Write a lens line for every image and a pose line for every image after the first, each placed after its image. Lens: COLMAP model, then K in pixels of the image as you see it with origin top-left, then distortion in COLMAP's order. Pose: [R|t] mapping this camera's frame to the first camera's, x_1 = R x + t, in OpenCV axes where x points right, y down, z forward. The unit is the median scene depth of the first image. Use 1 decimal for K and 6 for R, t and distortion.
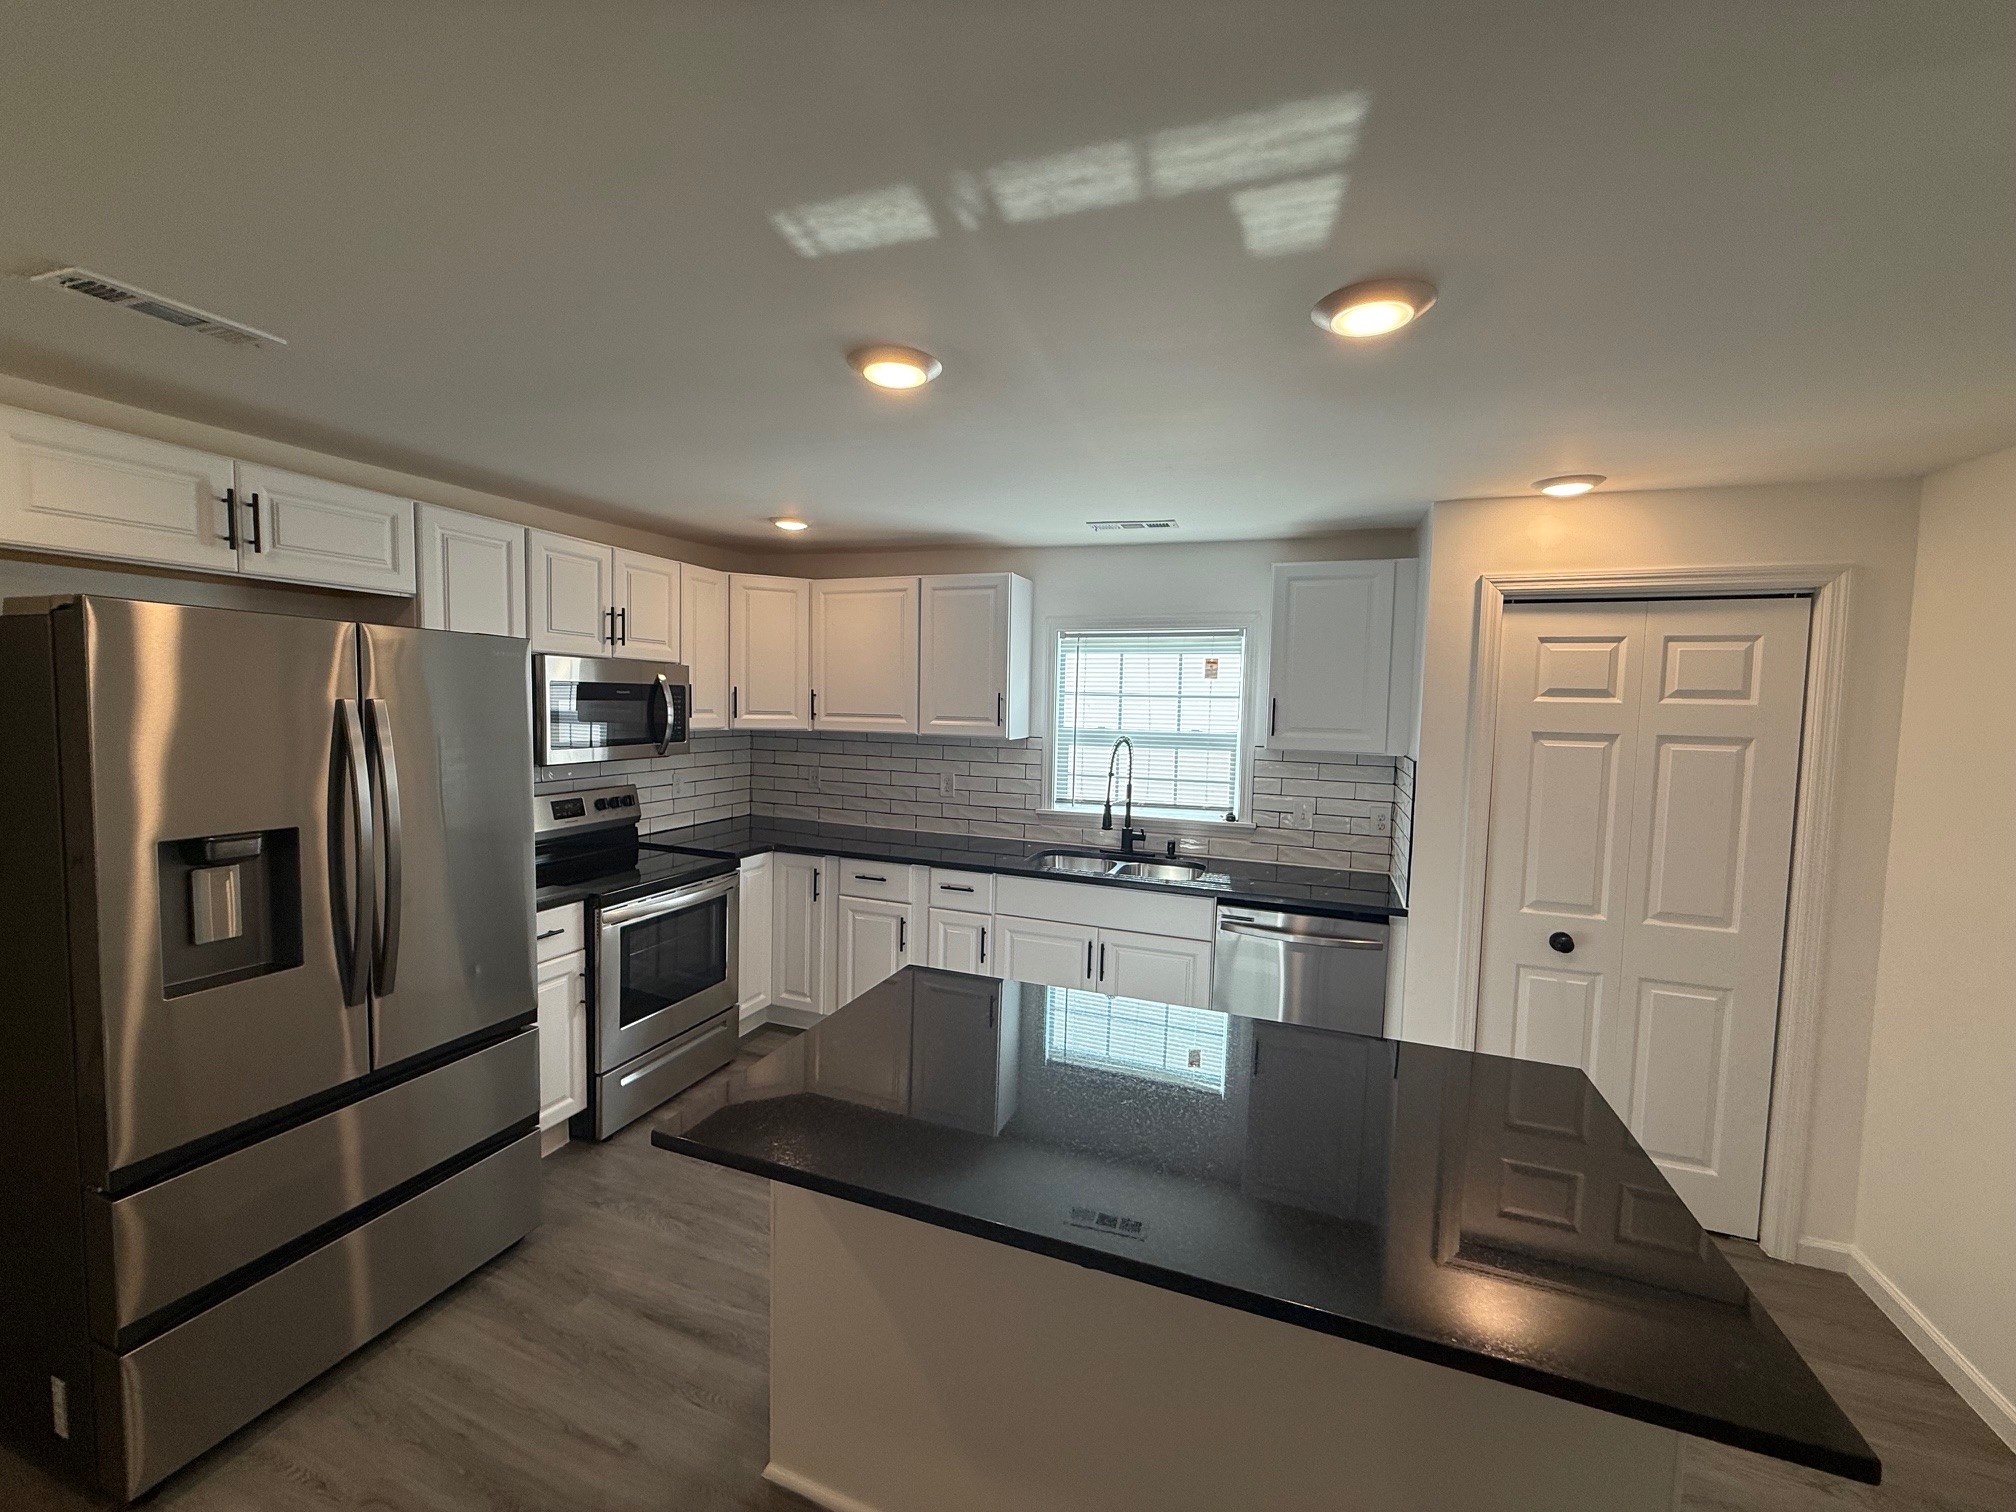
lens RADIAL K [[805.3, 0, 1005.7], [0, 805.3, 751.5], [0, 0, 1]] dist [-0.000522, 0.000127]
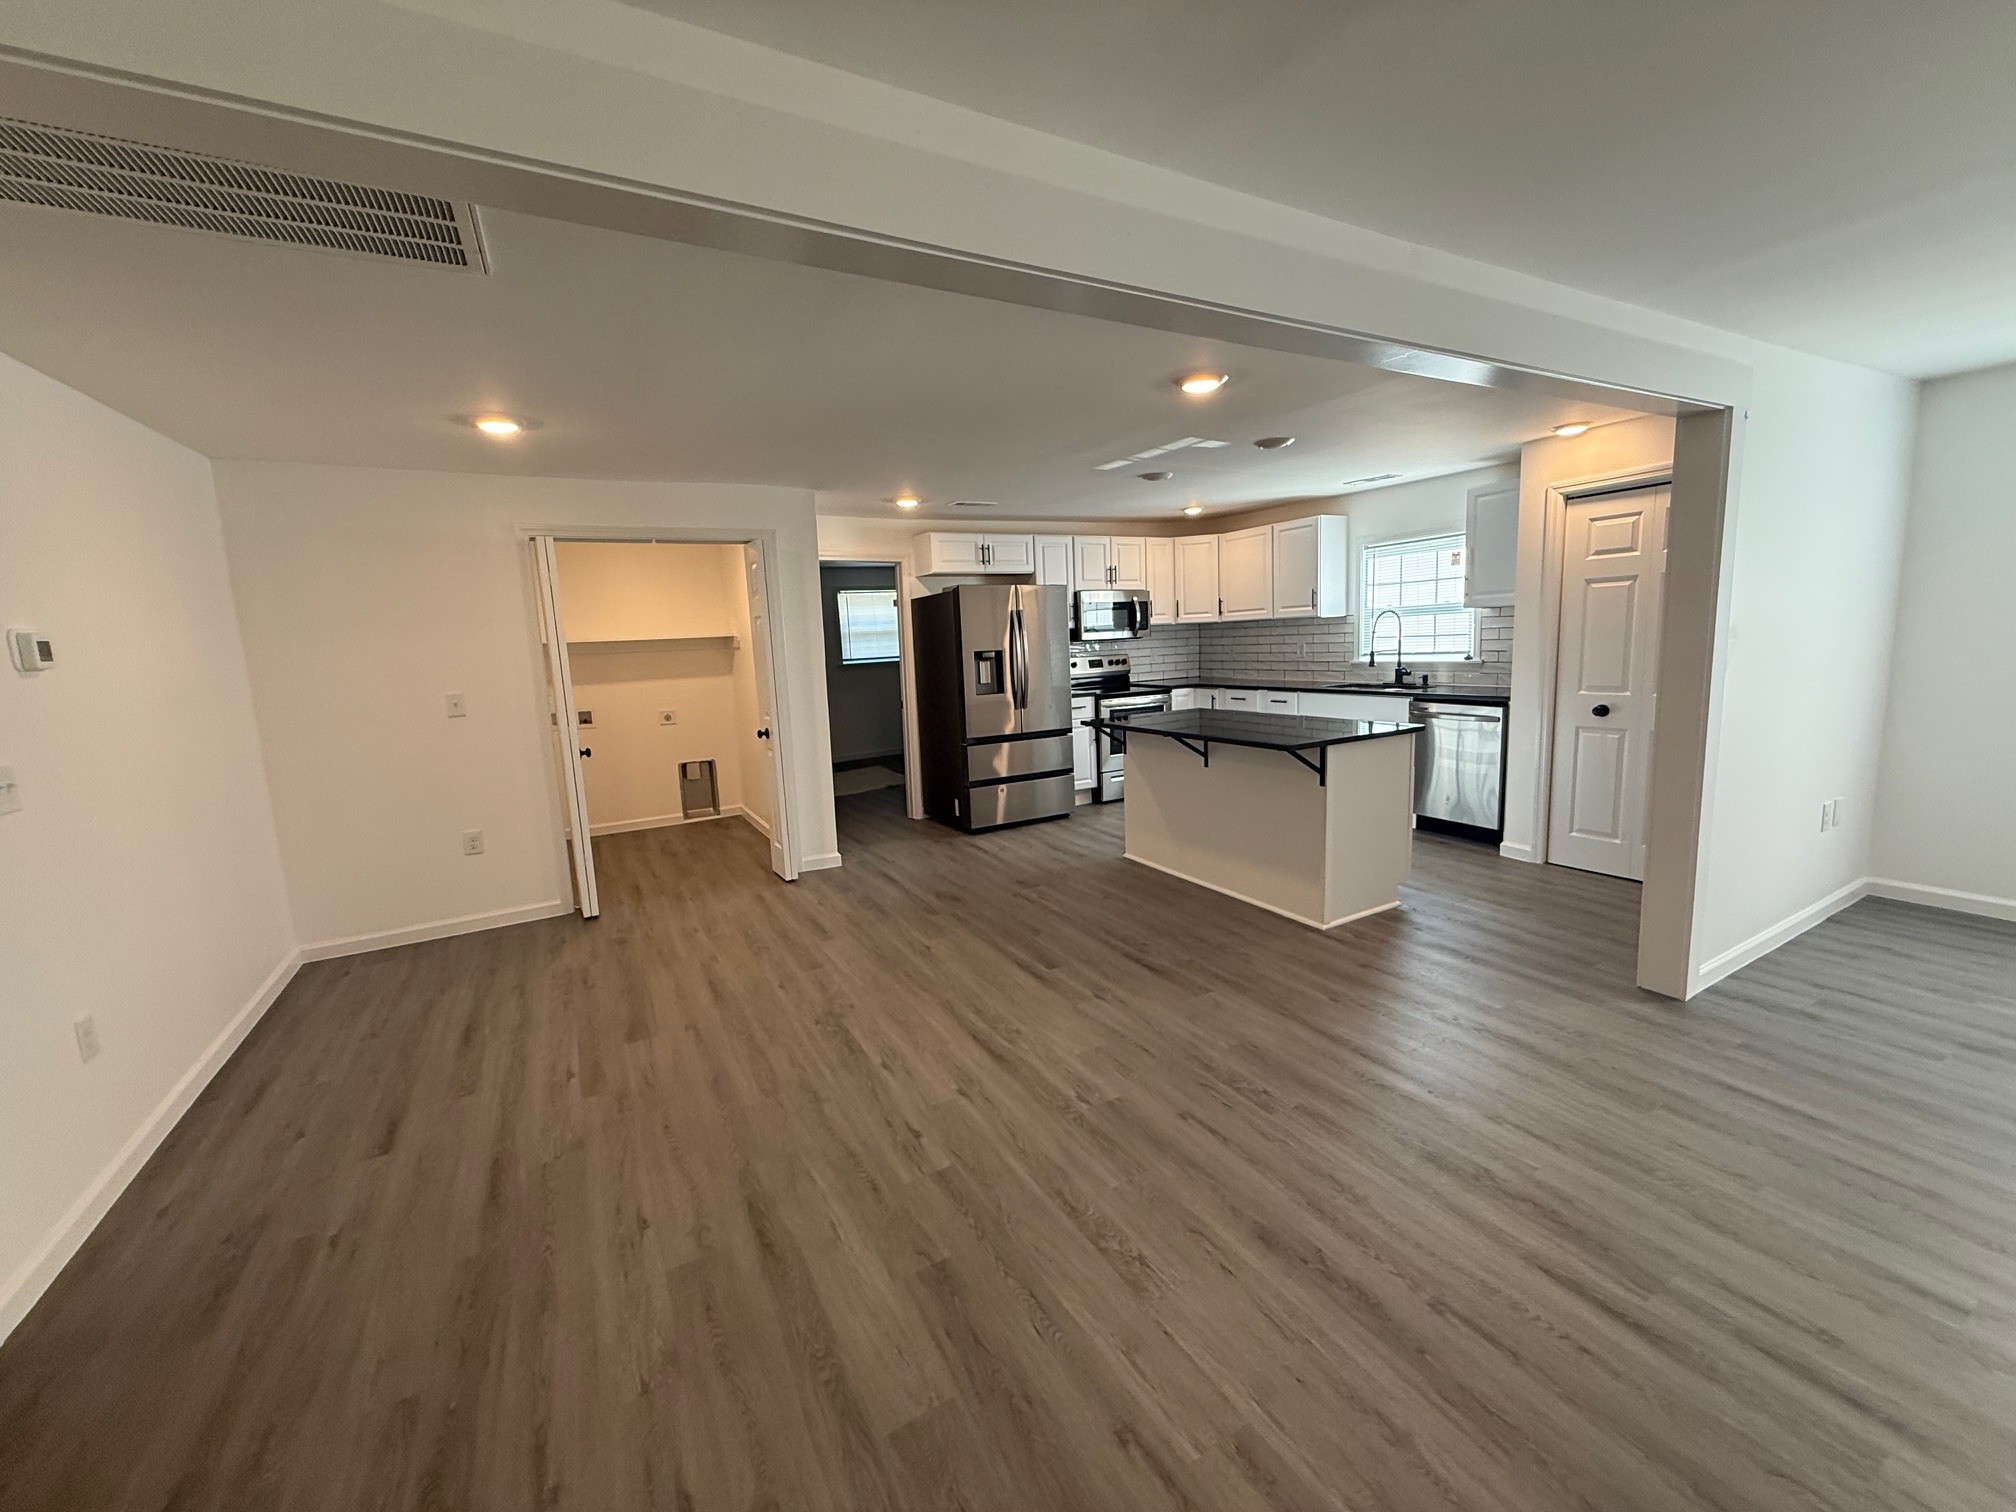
lens RADIAL K [[805.3, 0, 1003.3], [0, 805.3, 748.0], [0, 0, 1]] dist [-0.000522, 0.000127]
pose [[0.758445, 0.029284, -0.651078, 0.639040], [0.022529, 0.997215, 0.071096, 0.130714], [0.651347, -0.068591, 0.755673, -0.755608]]
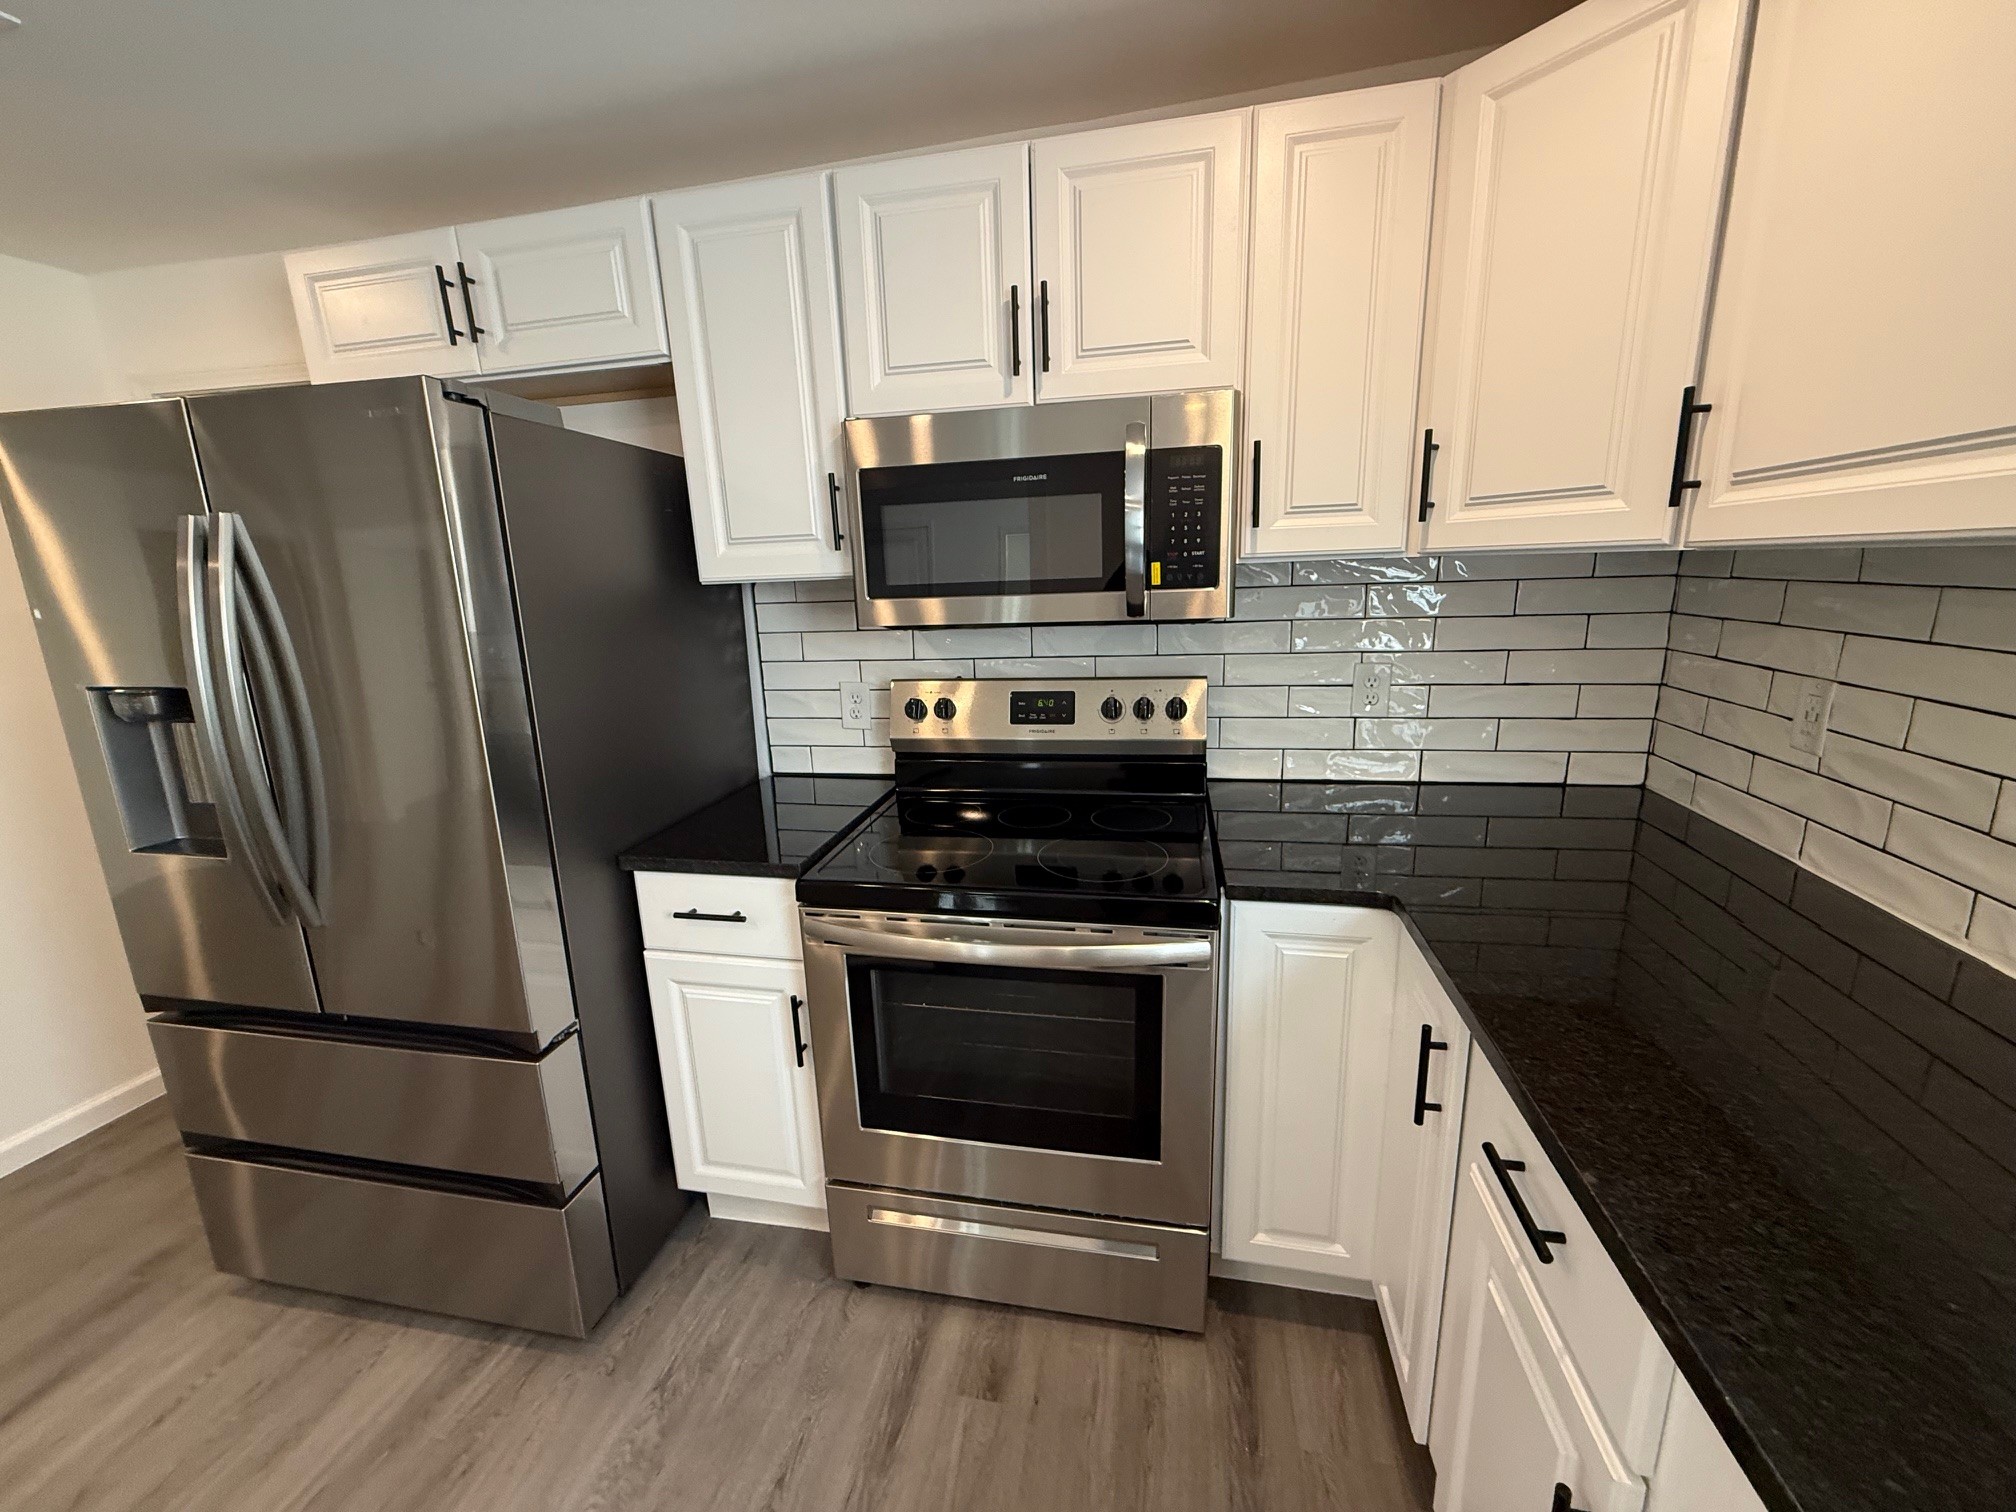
lens RADIAL K [[805.3, 0, 1003.0], [0, 805.3, 754.3], [0, 0, 1]] dist [-0.000522, 0.000127]
pose [[0.144865, 0.196871, -0.969668, 0.007801], [-0.021200, 0.980398, 0.195882, -0.006909], [0.989224, -0.007819, 0.146199, 0.851088]]
